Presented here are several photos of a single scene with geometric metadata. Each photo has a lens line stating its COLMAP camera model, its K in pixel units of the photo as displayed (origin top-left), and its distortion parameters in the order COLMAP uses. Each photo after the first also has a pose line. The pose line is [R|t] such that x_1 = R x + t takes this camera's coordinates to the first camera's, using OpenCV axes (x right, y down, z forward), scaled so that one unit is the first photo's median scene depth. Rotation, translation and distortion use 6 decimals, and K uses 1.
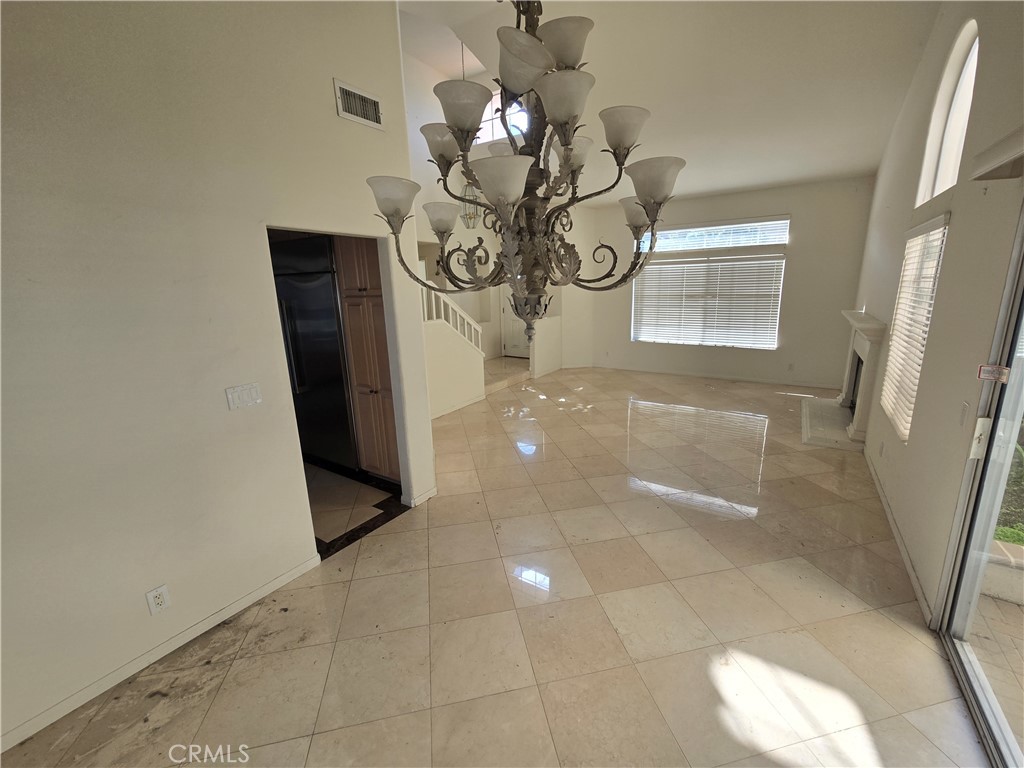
lens RADIAL K [[417.5, 0, 521.8], [0, 417.5, 384.1], [0, 0, 1]] dist [0.000216, 0.000194]
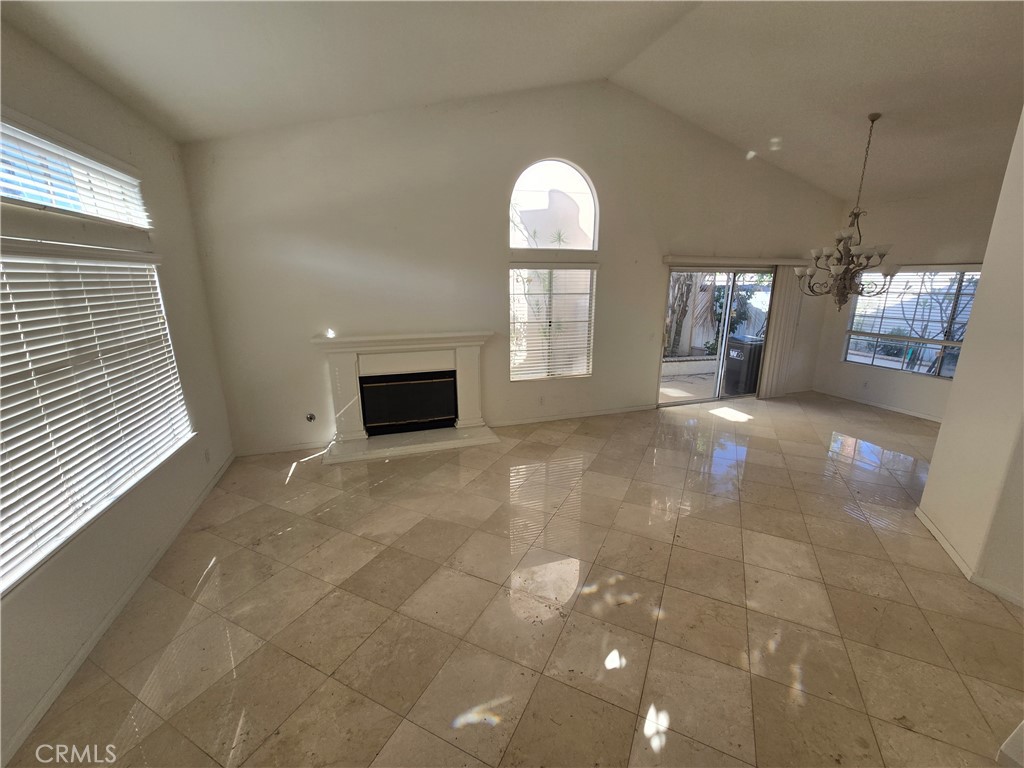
lens RADIAL K [[422.2, 0, 517.1], [0, 422.2, 384.8], [0, 0, 1]] dist [-0.000358, 0.000752]
pose [[-0.785141, -0.130559, 0.605399, -0.018303], [0.159677, 0.901803, 0.401565, -0.298540], [-0.598379, 0.411953, -0.687195, 1.133799]]
